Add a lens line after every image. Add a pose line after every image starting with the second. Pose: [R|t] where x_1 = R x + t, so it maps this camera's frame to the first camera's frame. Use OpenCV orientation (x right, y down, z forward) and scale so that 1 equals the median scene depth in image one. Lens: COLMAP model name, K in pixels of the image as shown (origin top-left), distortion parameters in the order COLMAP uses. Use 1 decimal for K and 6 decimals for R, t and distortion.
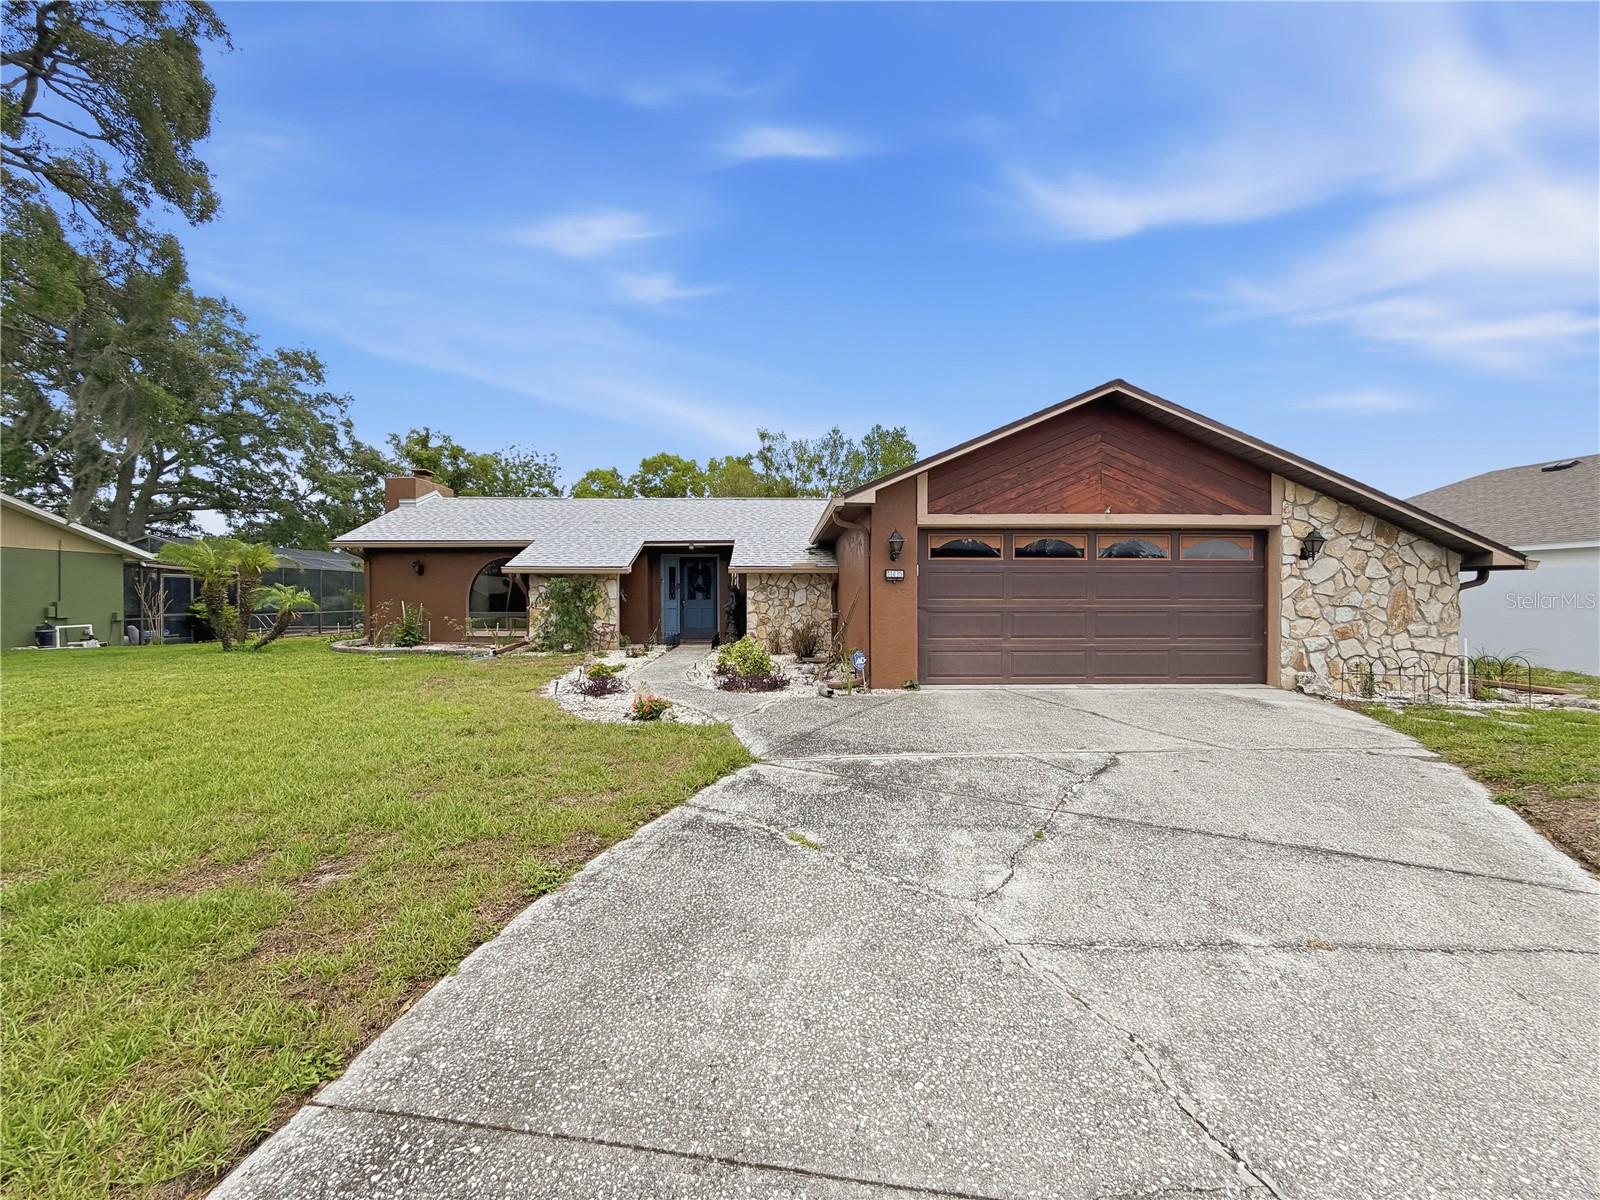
lens RADIAL K [[636.3, 0, 797.1], [0, 636.3, 600.9], [0, 0, 1]] dist [-0.001728, 0.000820]
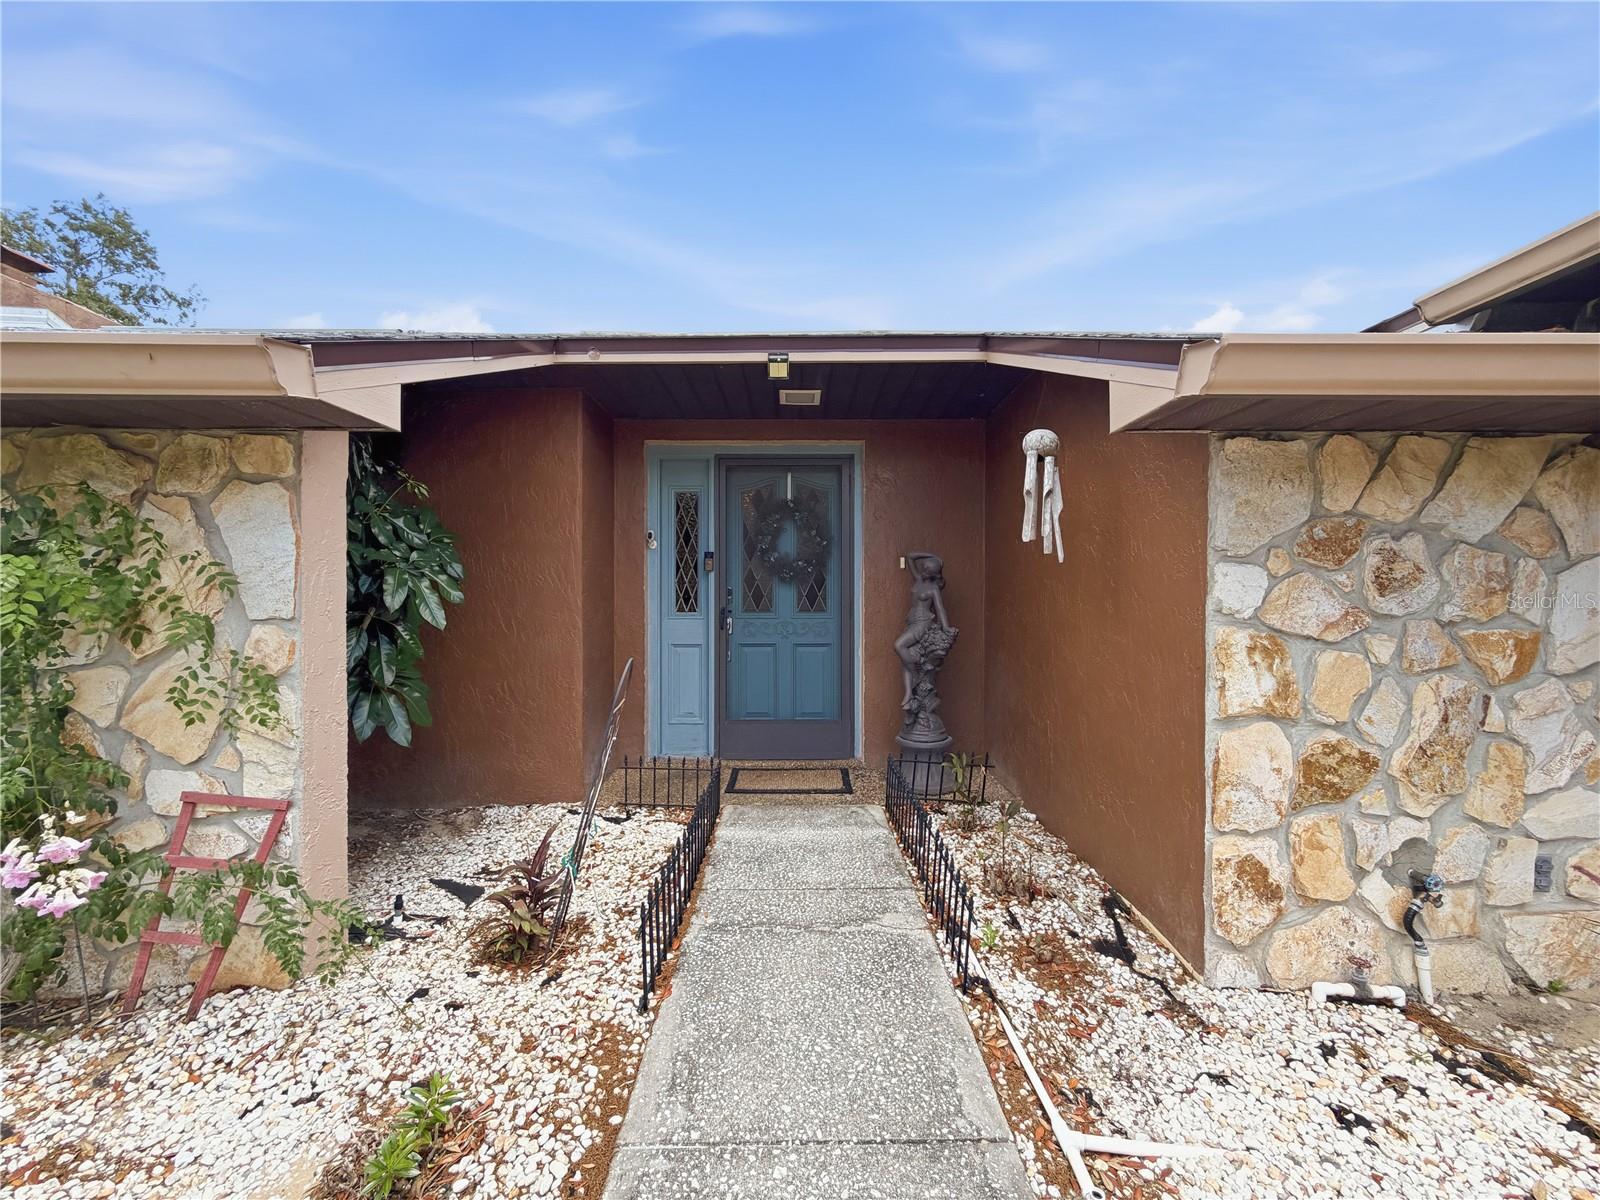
lens RADIAL K [[636.3, 0, 804.5], [0, 636.3, 601.1], [0, 0, 1]] dist [-0.001728, 0.000820]
pose [[0.999934, -0.000512, -0.011502, -0.263443], [0.000497, 0.999999, -0.001237, -0.011626], [0.011503, 0.001231, 0.999933, 1.343108]]
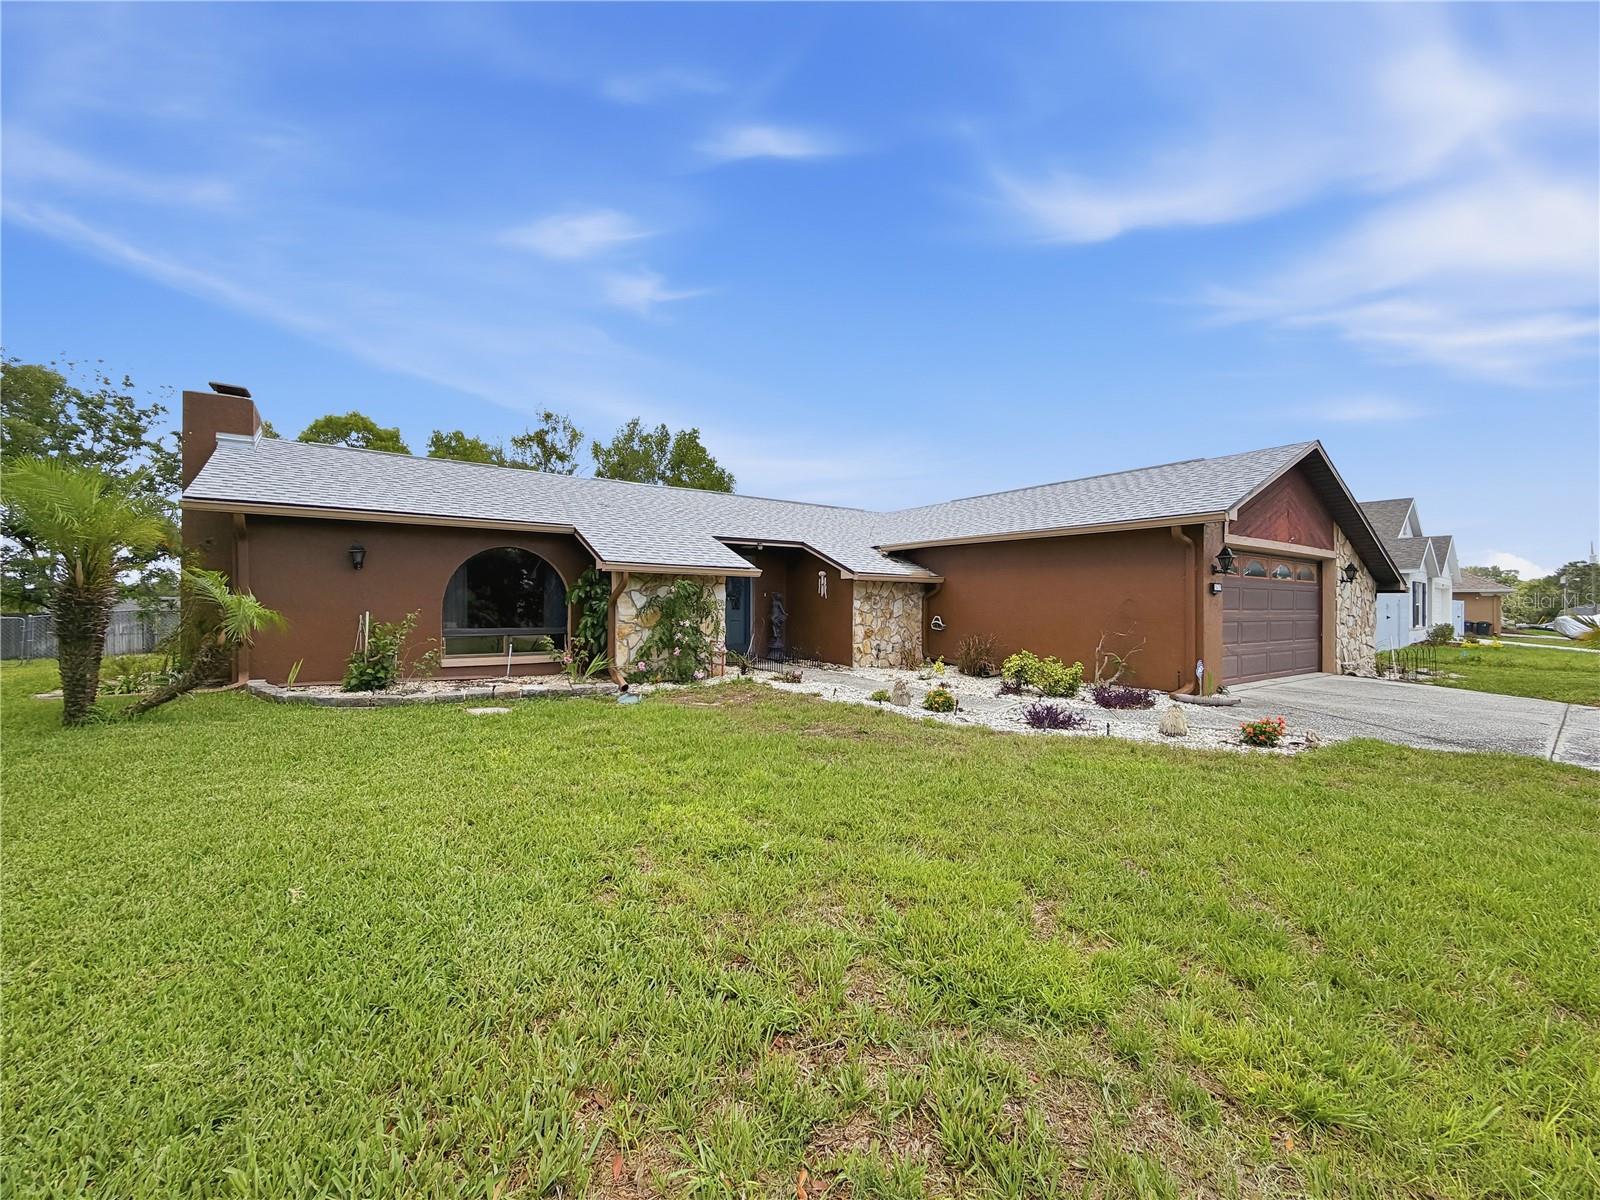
lens RADIAL K [[636.3, 0, 790.9], [0, 636.3, 604.9], [0, 0, 1]] dist [-0.001728, 0.000820]
pose [[0.831596, 0.005913, 0.555350, -1.008154], [-0.000649, 0.999953, -0.009675, -0.001298], [-0.555381, 0.007685, 0.831561, 0.489622]]
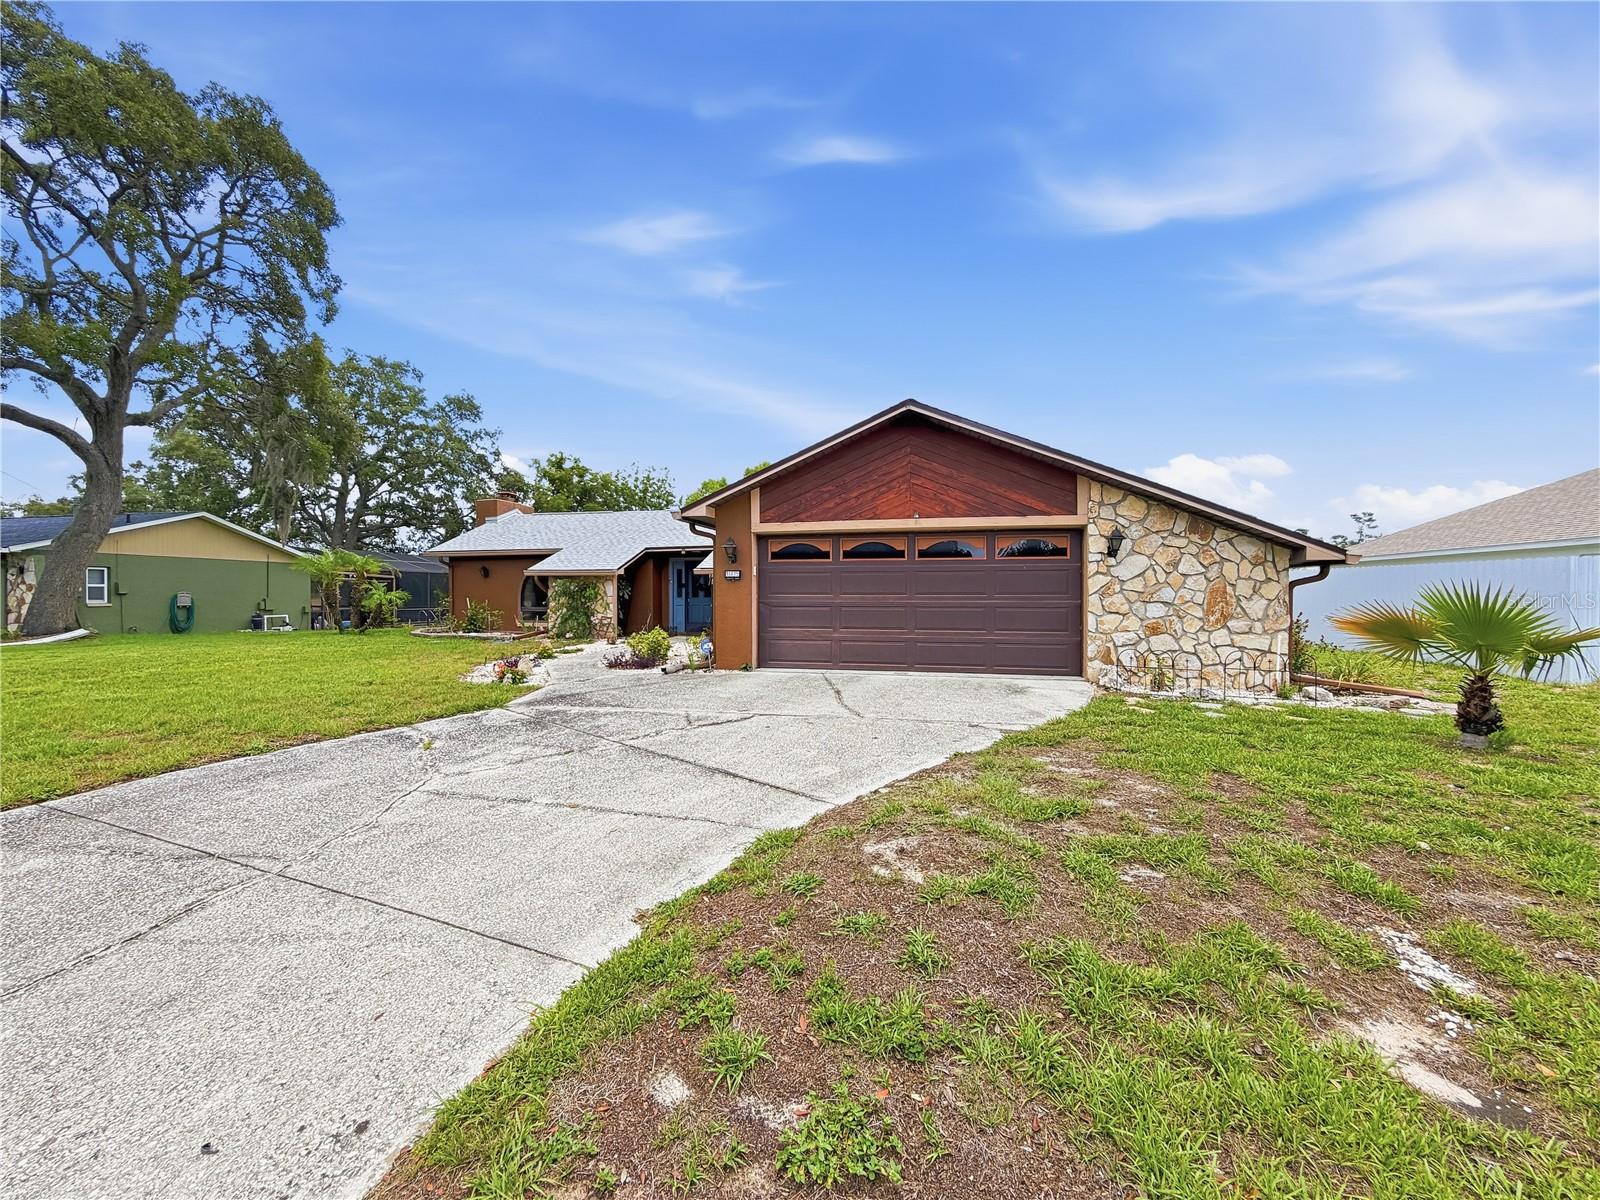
lens RADIAL K [[636.3, 0, 797.7], [0, 636.3, 594.9], [0, 0, 1]] dist [-0.001728, 0.000820]
pose [[0.970328, 0.000679, -0.241792, 0.538265], [-0.003314, 0.999939, -0.010492, 0.009125], [0.241771, 0.010982, 0.970271, -0.126672]]
